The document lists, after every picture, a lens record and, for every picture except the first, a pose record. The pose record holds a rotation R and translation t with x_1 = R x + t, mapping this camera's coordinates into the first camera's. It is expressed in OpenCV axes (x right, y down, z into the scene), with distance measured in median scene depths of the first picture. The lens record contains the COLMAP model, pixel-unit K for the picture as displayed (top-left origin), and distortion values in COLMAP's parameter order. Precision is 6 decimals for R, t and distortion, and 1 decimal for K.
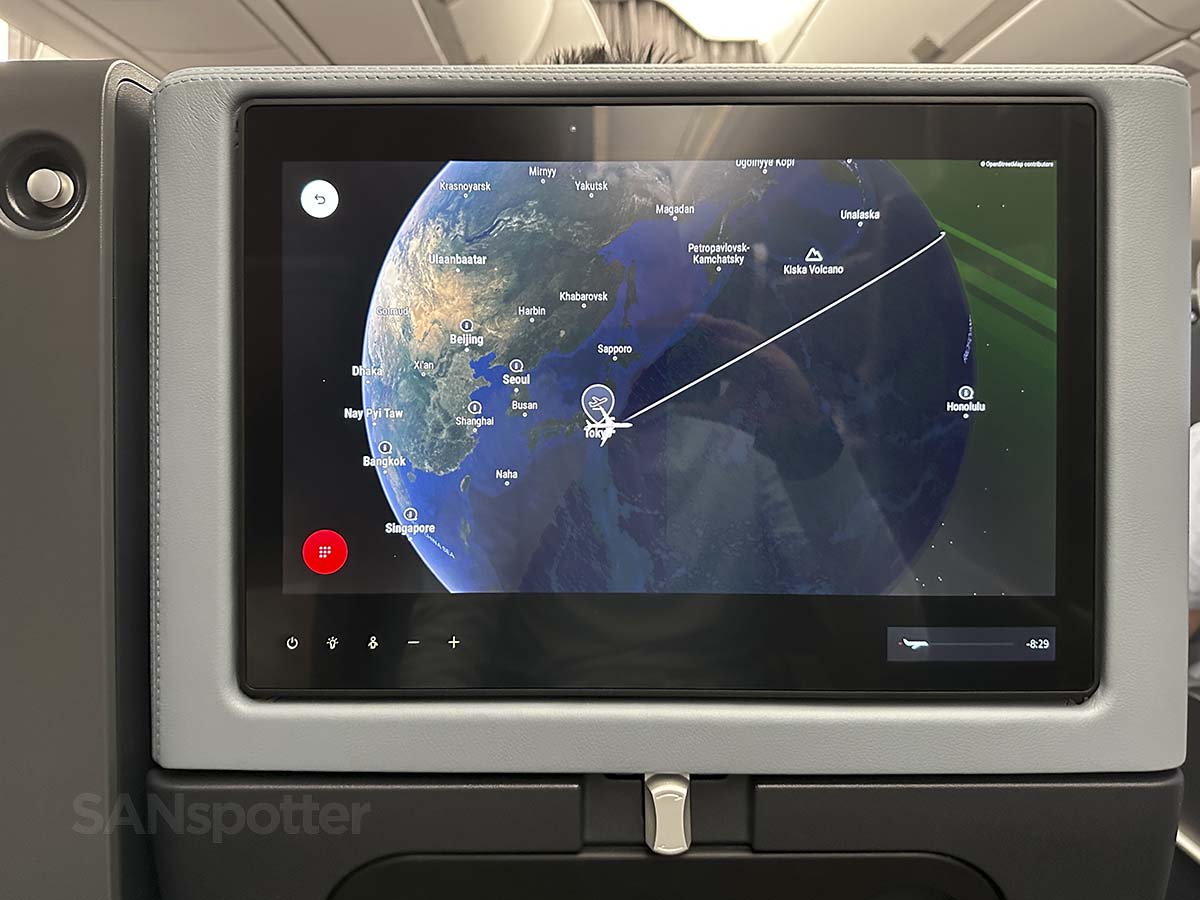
lens RADIAL K [[2657.6, 0, 577.1], [0, 2657.6, 430.0], [0, 0, 1]] dist [-0.014357, -0.146786]
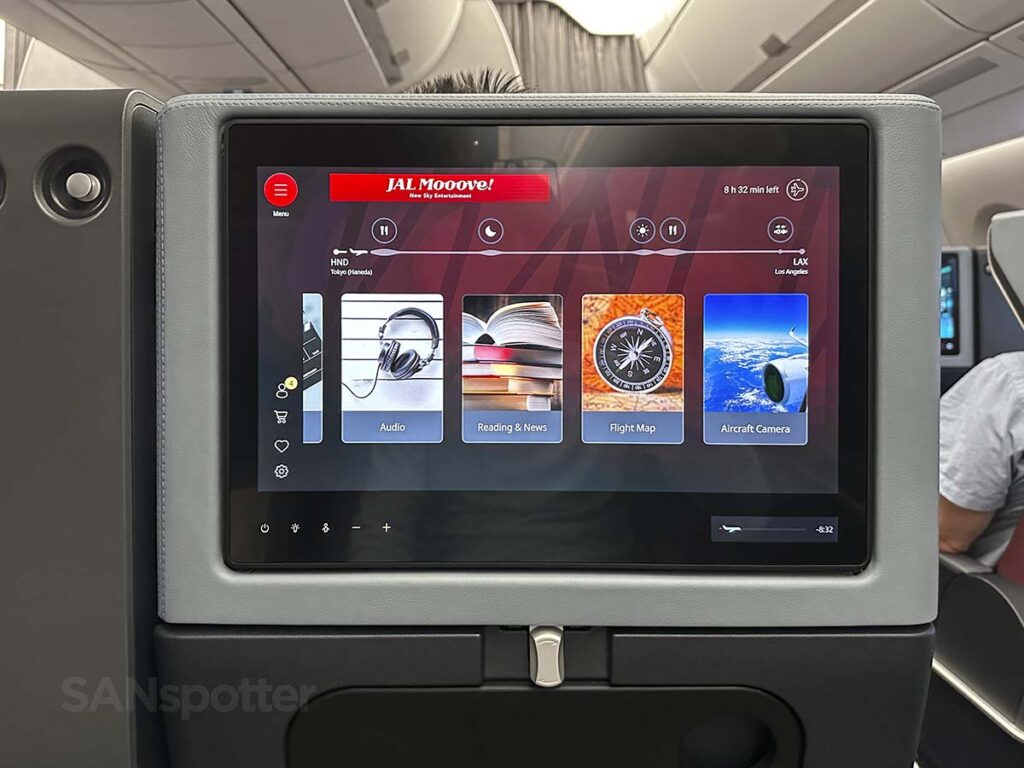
lens RADIAL K [[2275.5, 0, 484.0], [0, 2275.5, 386.0], [0, 0, 1]] dist [0.052316, -0.678690]
pose [[1.000000, 0.000920, 0.000303, 0.002300], [-0.000923, 0.999937, 0.011155, -0.003960], [-0.000293, -0.011155, 0.999938, -0.139772]]
